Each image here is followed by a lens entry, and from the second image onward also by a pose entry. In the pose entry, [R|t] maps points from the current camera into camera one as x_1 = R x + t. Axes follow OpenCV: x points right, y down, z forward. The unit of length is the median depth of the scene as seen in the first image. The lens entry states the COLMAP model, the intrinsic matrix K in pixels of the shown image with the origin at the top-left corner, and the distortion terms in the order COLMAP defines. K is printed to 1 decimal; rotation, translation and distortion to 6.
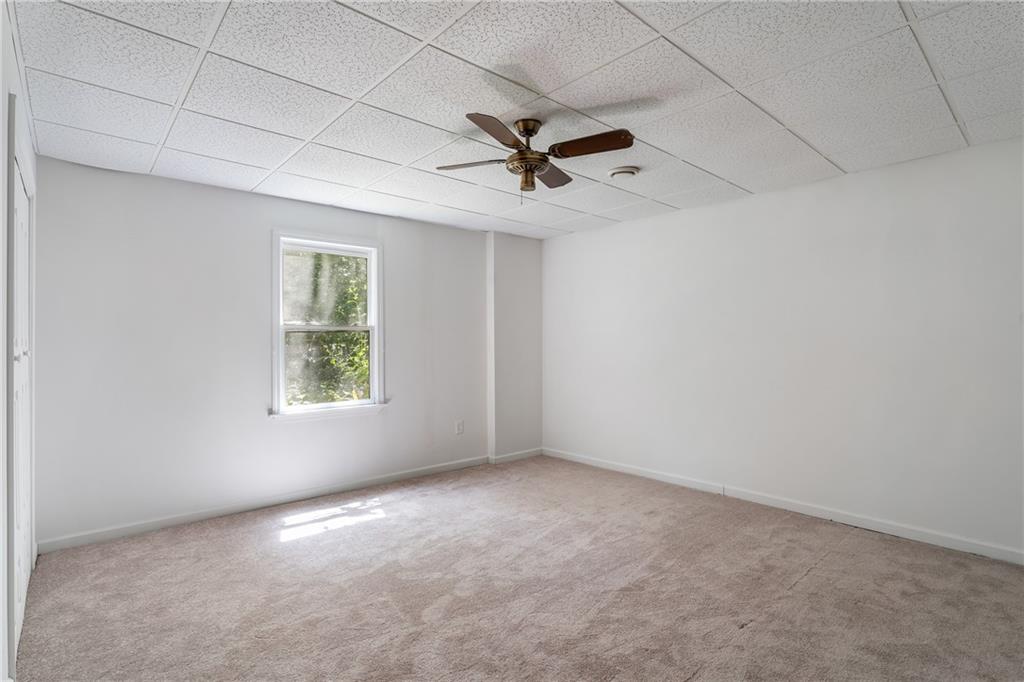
lens RADIAL K [[495.9, 0, 502.2], [0, 495.9, 340.6], [0, 0, 1]] dist [0.003211, 0.001319]
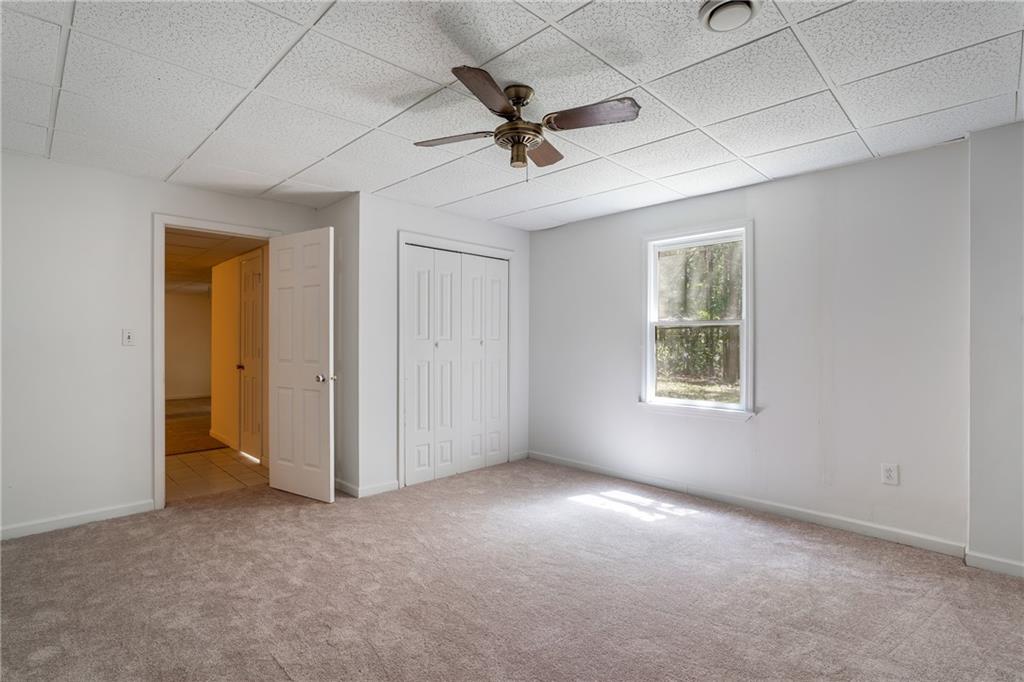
lens RADIAL K [[495.9, 0, 502.2], [0, 495.9, 340.6], [0, 0, 1]] dist [0.003211, 0.001319]
pose [[0.081382, 0.011783, -0.996613, 0.613193], [0.010653, 0.999863, 0.012691, -0.008670], [0.996626, -0.011650, 0.081245, 0.572850]]
